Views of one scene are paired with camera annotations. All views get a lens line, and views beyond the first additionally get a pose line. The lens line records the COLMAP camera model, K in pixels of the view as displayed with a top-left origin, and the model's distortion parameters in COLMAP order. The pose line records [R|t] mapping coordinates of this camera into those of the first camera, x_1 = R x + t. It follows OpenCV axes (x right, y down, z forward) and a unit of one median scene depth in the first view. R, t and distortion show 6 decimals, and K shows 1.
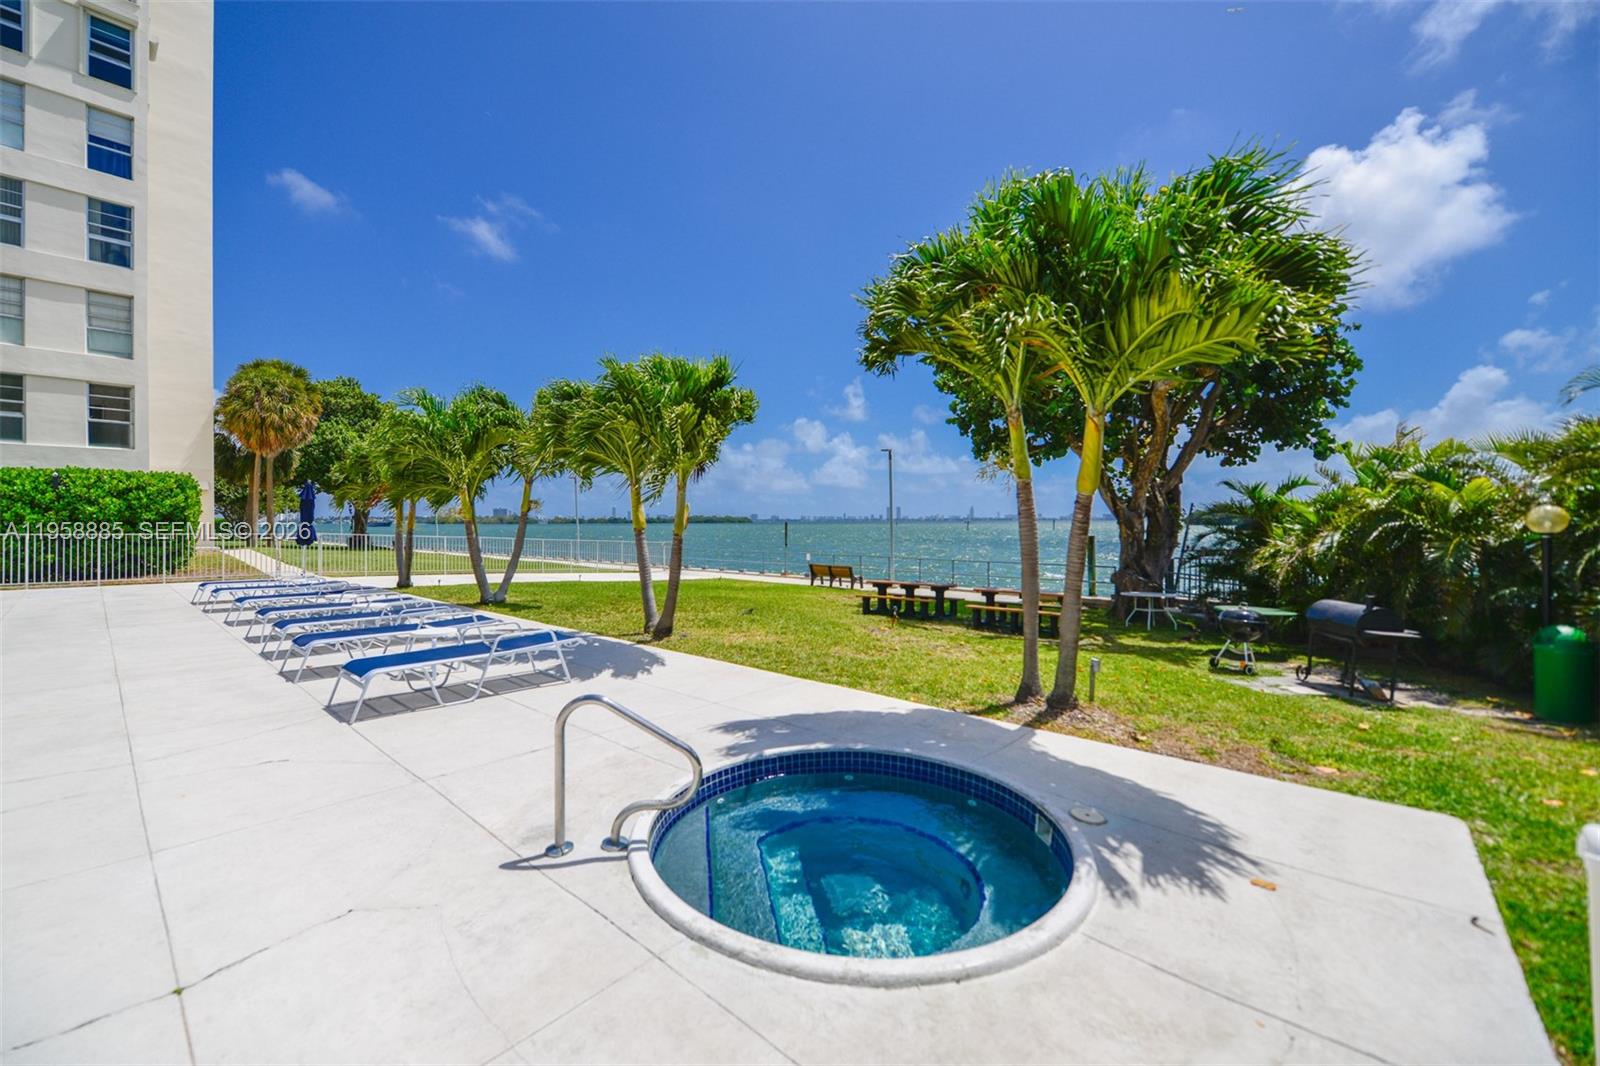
lens RADIAL K [[652.2, 0, 795.5], [0, 652.2, 529.4], [0, 0, 1]] dist [0.002559, 0.000859]
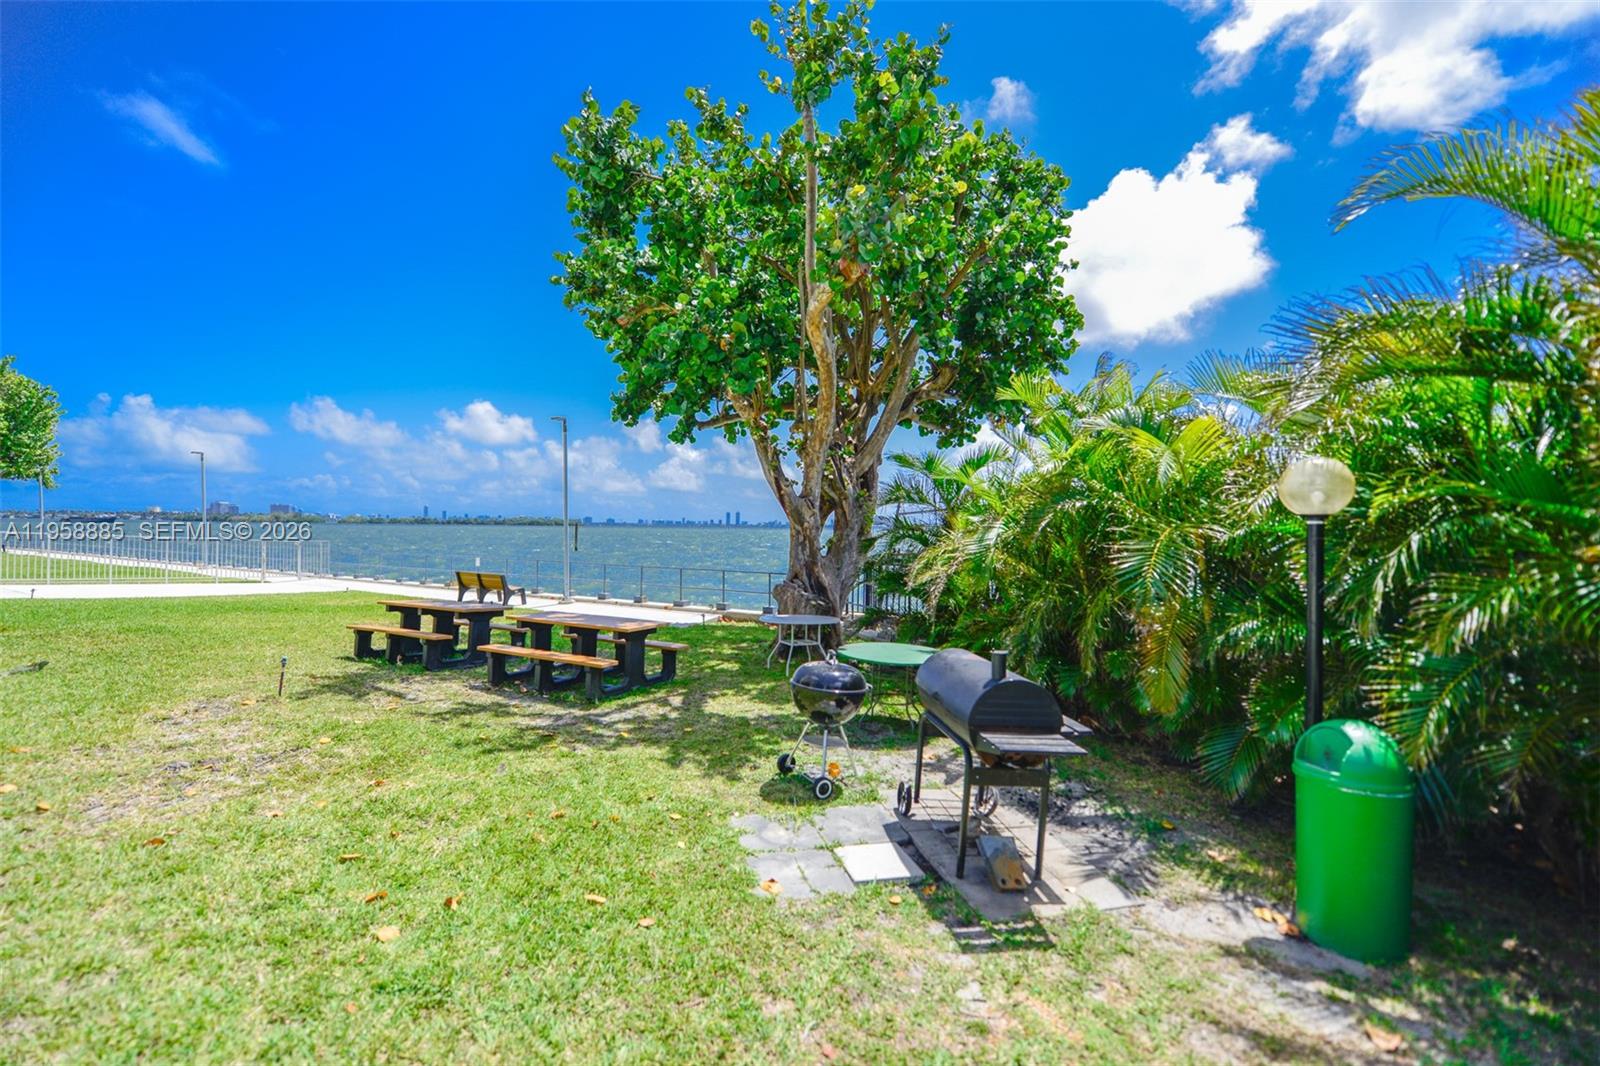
lens RADIAL K [[652.2, 0, 806.9], [0, 652.2, 529.8], [0, 0, 1]] dist [0.002559, 0.000859]
pose [[0.964311, 0.015900, 0.264296, 0.334396], [-0.014256, 0.999865, -0.008137, 0.012572], [-0.264390, 0.004079, 0.964407, 0.321946]]
